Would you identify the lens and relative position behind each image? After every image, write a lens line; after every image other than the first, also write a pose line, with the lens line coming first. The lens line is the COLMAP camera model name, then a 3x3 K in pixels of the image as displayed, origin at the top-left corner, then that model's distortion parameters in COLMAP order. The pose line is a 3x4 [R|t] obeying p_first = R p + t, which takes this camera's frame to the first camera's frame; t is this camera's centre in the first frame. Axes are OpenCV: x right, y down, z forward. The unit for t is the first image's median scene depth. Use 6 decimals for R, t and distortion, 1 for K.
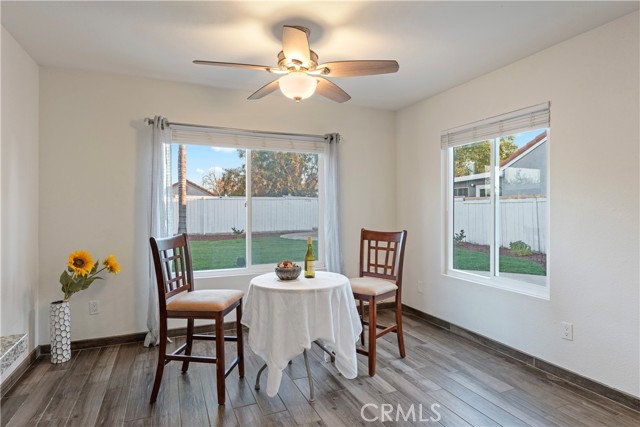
lens RADIAL K [[359.9, 0, 318.4], [0, 359.9, 212.6], [0, 0, 1]] dist [0.001533, -0.001427]
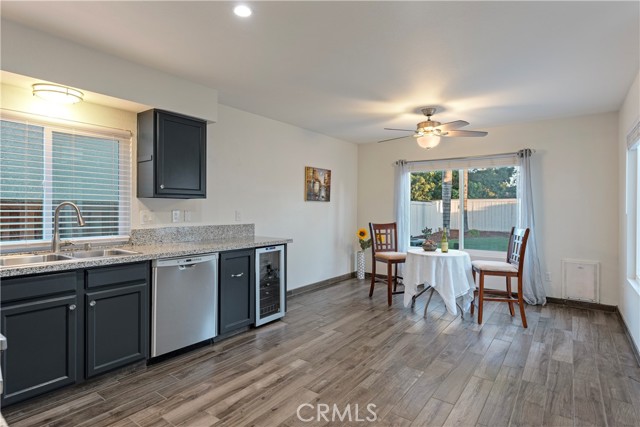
lens RADIAL K [[332.6, 0, 322.8], [0, 332.6, 209.3], [0, 0, 1]] dist [-0.006150, -0.000072]
pose [[0.506124, 0.006493, -0.862437, 0.903680], [-0.016253, 0.999866, -0.002011, -0.001916], [0.862308, 0.015035, 0.506161, -0.222473]]
